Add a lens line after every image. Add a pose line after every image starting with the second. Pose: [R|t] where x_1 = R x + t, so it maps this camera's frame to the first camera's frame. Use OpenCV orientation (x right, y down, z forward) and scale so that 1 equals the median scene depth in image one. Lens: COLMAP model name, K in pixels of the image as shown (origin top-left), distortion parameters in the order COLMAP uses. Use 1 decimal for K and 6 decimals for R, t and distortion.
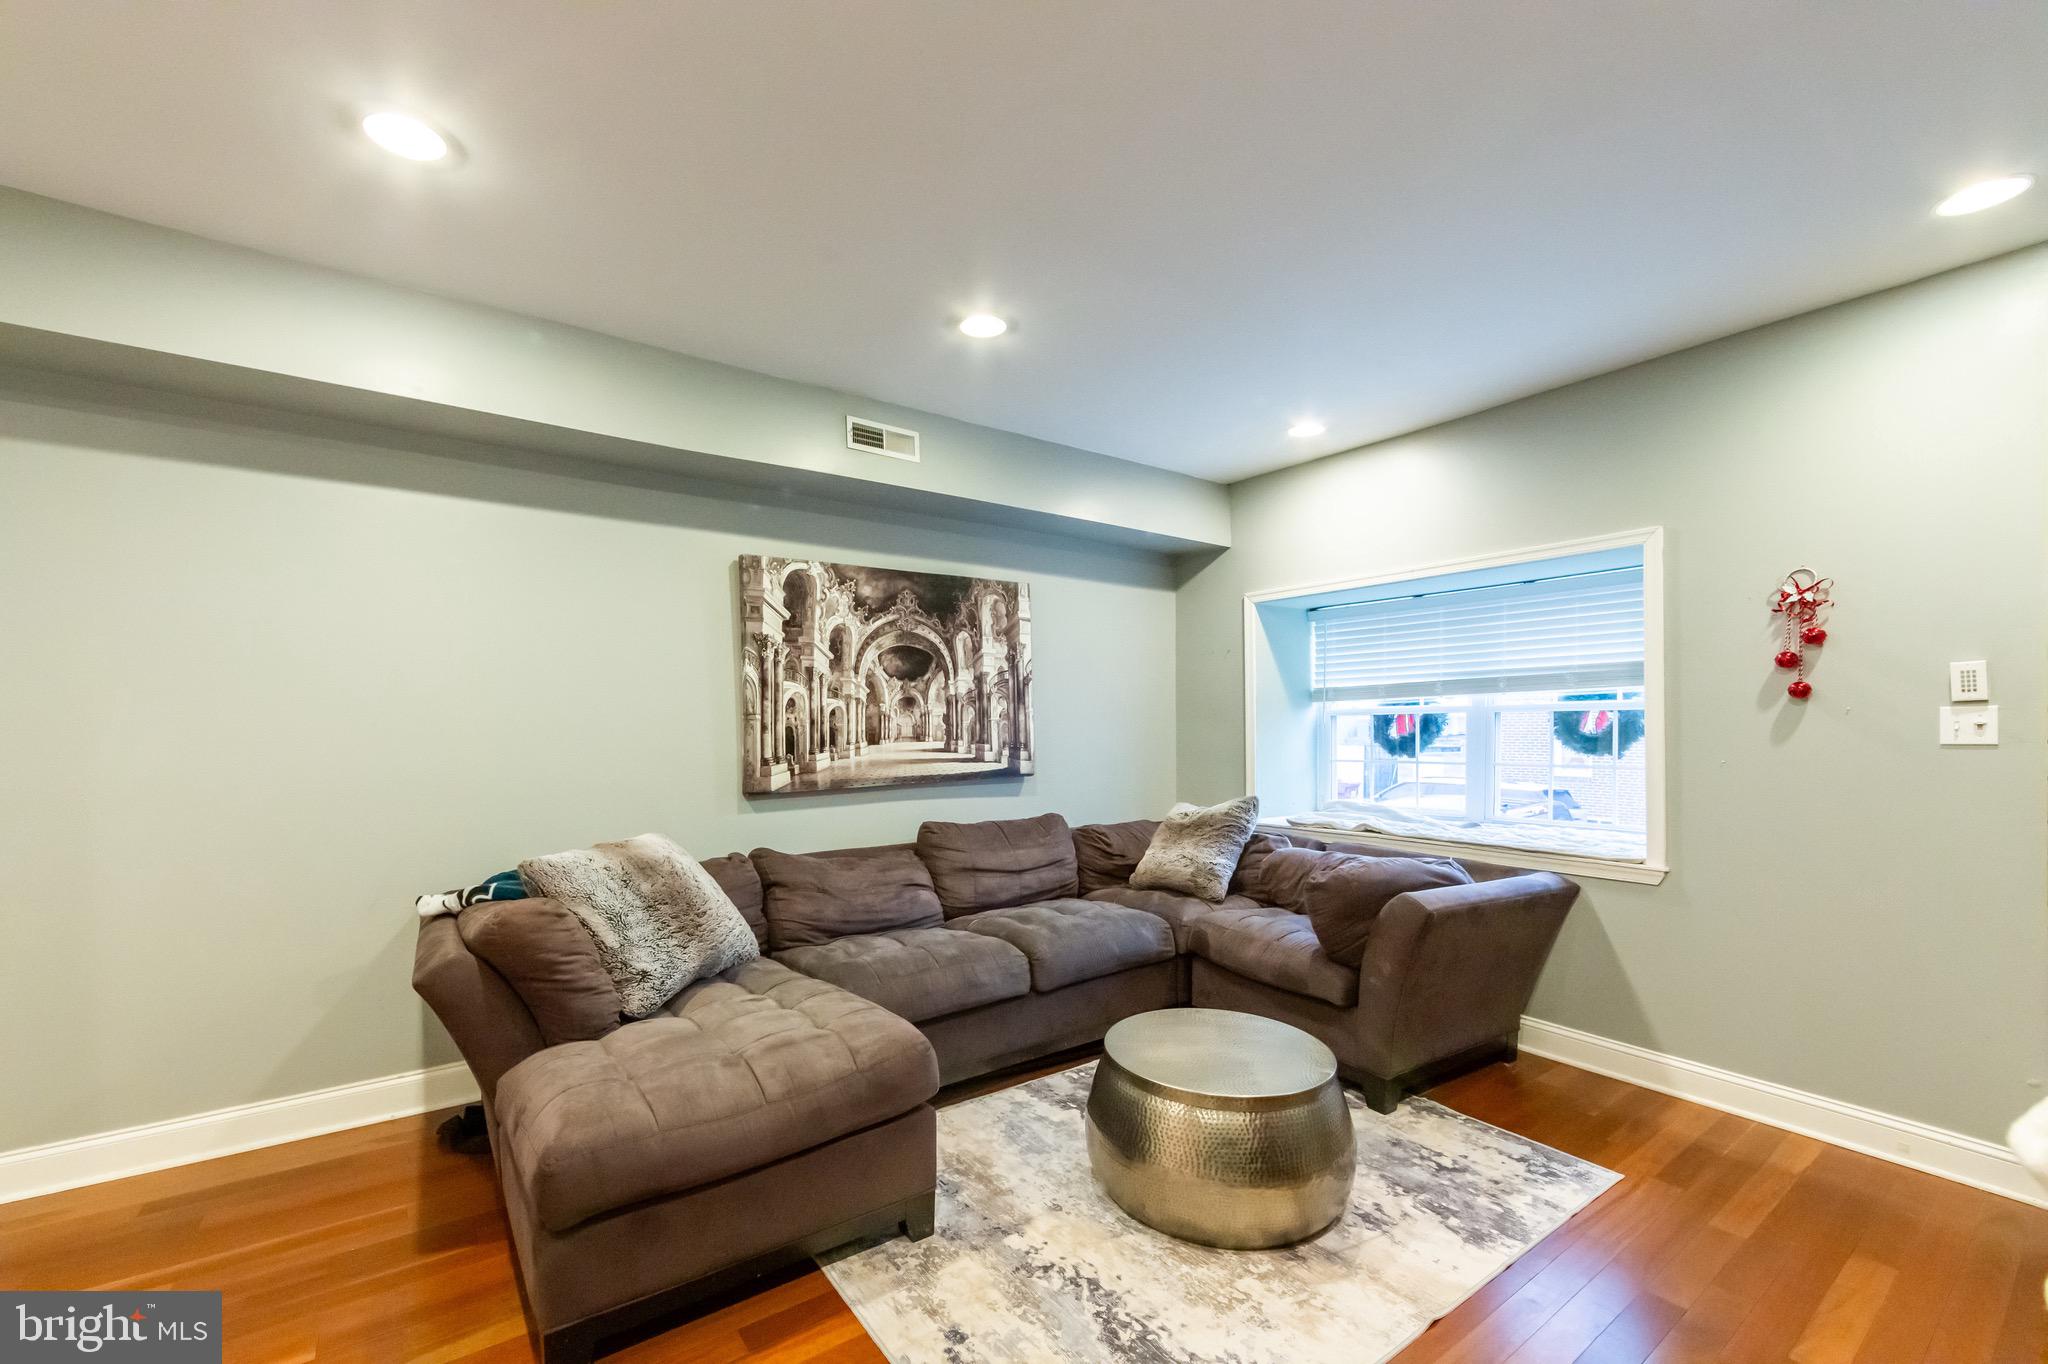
lens RADIAL K [[847.3, 0, 1018.0], [0, 847.3, 728.0], [0, 0, 1]] dist [-0.000045, 0.000009]
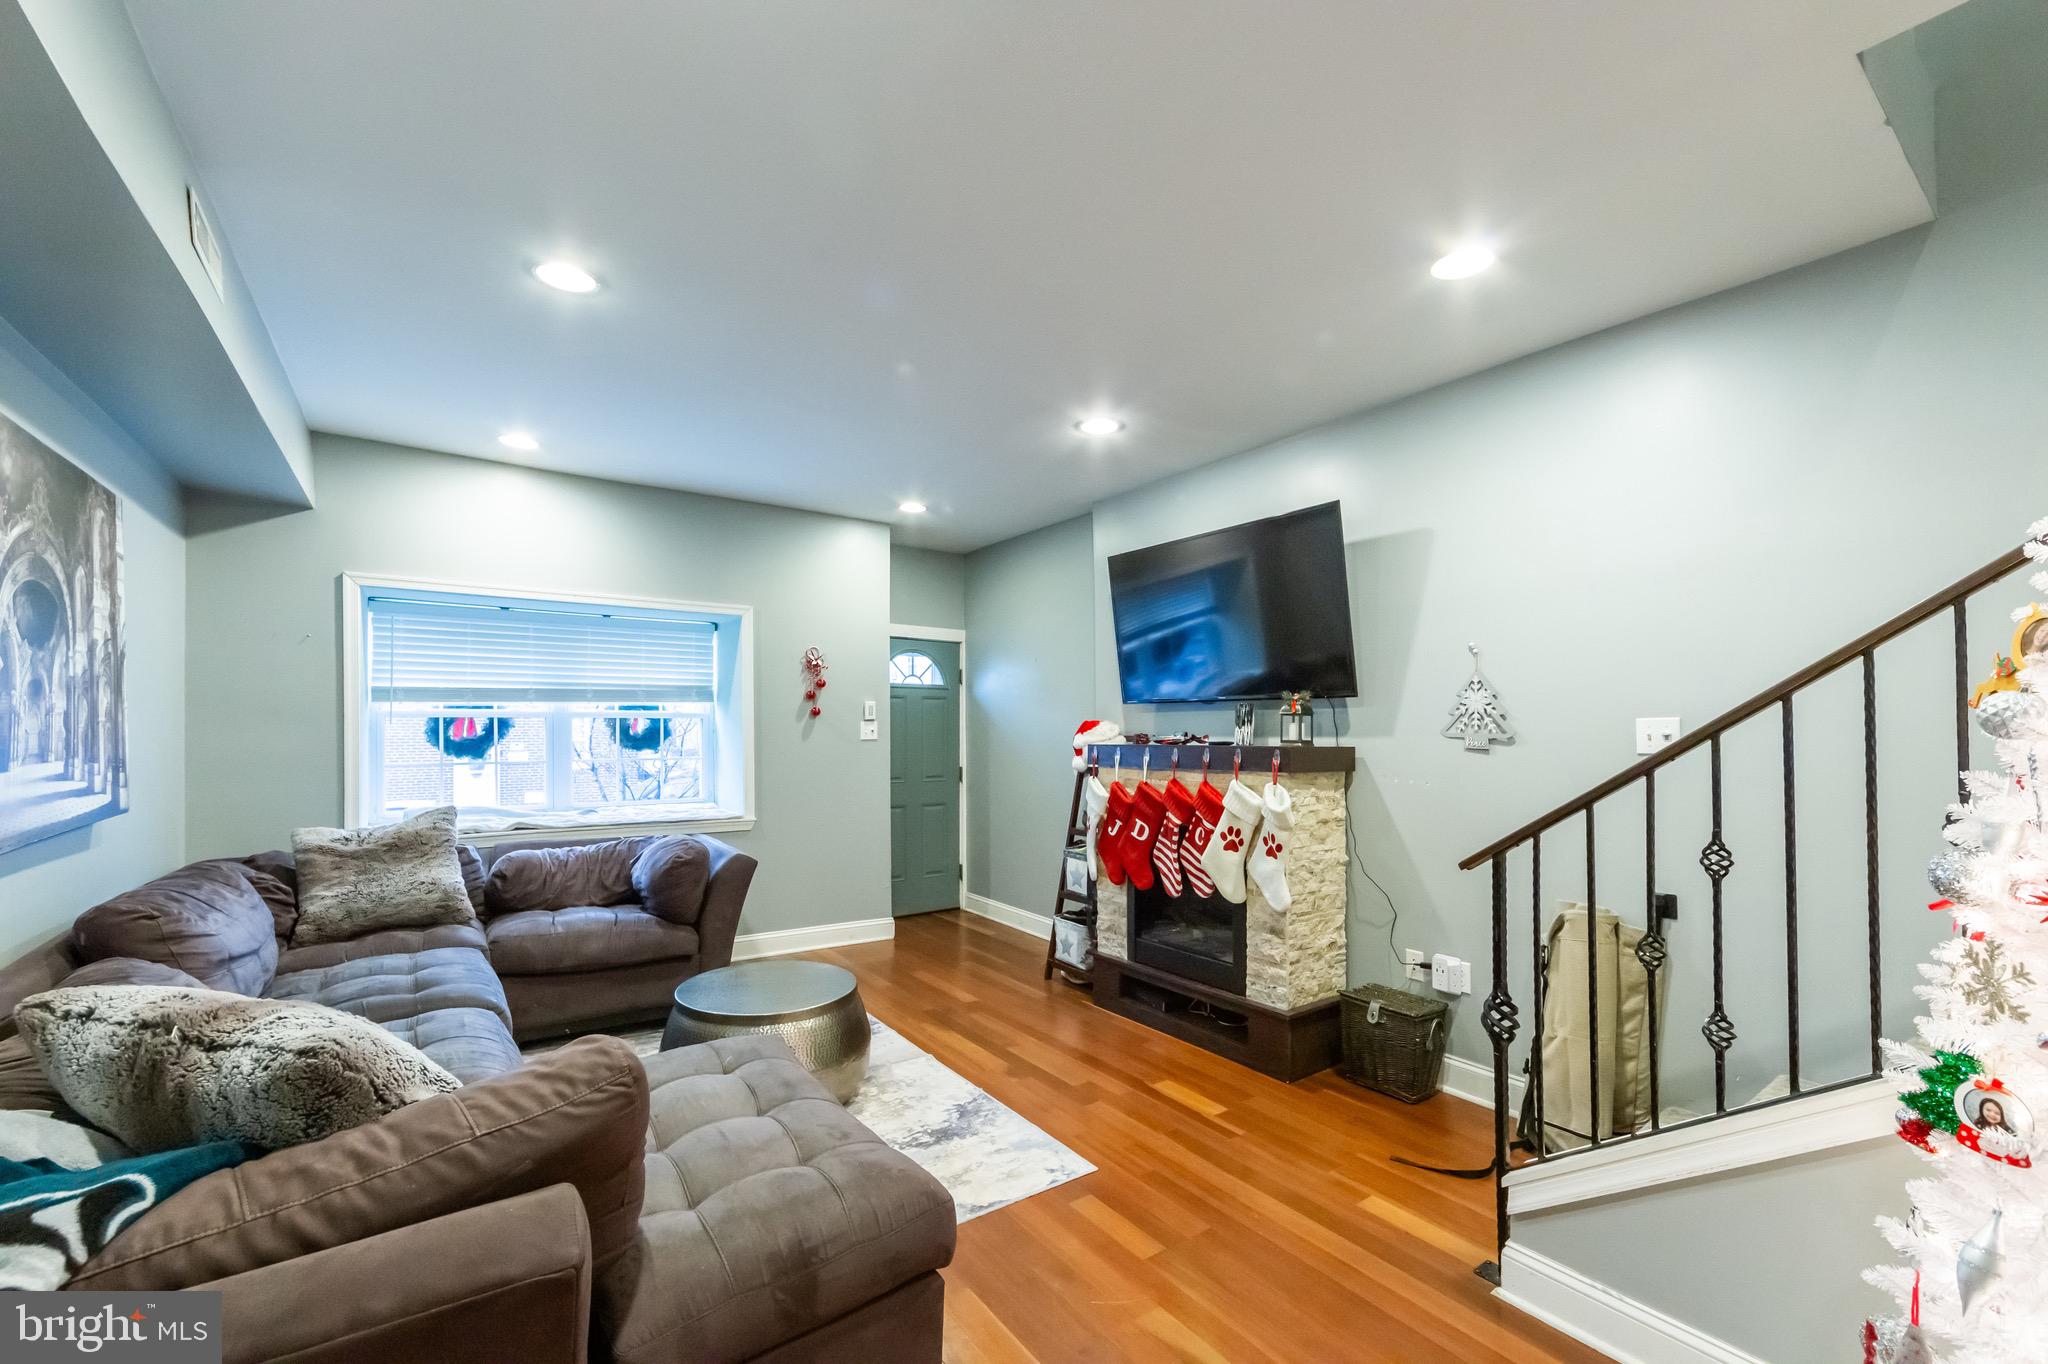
lens RADIAL K [[828.0, 0, 1015.2], [0, 828.0, 691.9], [0, 0, 1]] dist [-0.001132, -0.000065]
pose [[0.004125, 0.041708, 0.999121, -0.613540], [-0.006472, 0.999110, -0.041681, -0.010388], [-0.999971, -0.006295, 0.004392, 0.369907]]
